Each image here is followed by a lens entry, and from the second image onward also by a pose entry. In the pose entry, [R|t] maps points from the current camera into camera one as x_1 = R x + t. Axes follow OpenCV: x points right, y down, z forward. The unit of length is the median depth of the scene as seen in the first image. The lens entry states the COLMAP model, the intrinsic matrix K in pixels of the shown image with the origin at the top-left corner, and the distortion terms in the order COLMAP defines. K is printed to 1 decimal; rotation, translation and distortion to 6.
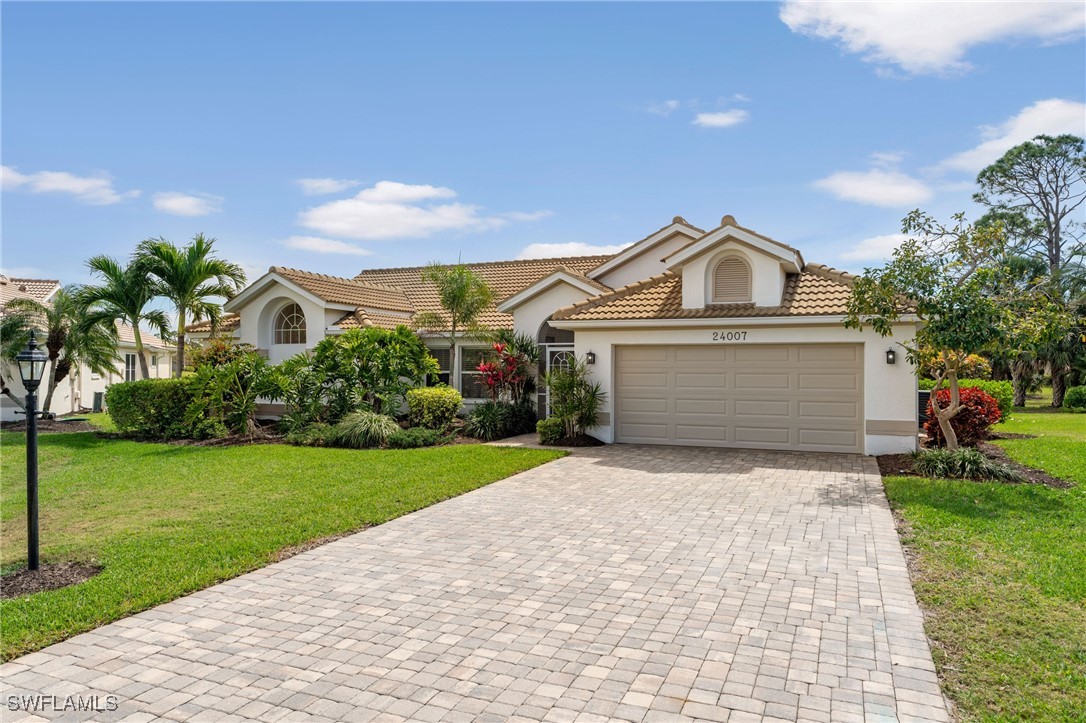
lens RADIAL K [[745.5, 0, 543.0], [0, 745.5, 361.5], [0, 0, 1]] dist [-0.003864, 0.002692]
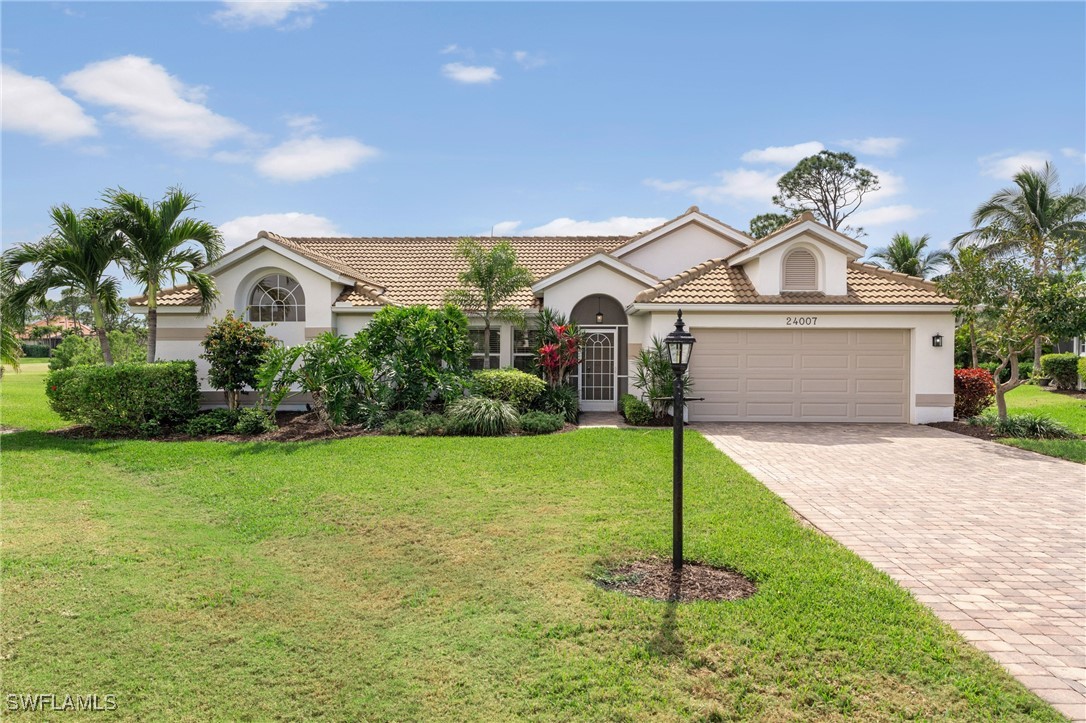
lens RADIAL K [[769.2, 0, 543.0], [0, 769.2, 361.5], [0, 0, 1]] dist [-0.005284, 0.001752]
pose [[0.932602, -0.004778, 0.360874, -0.479183], [-0.004292, 0.999695, 0.024330, -0.000321], [-0.360880, -0.024239, 0.932297, 0.070758]]
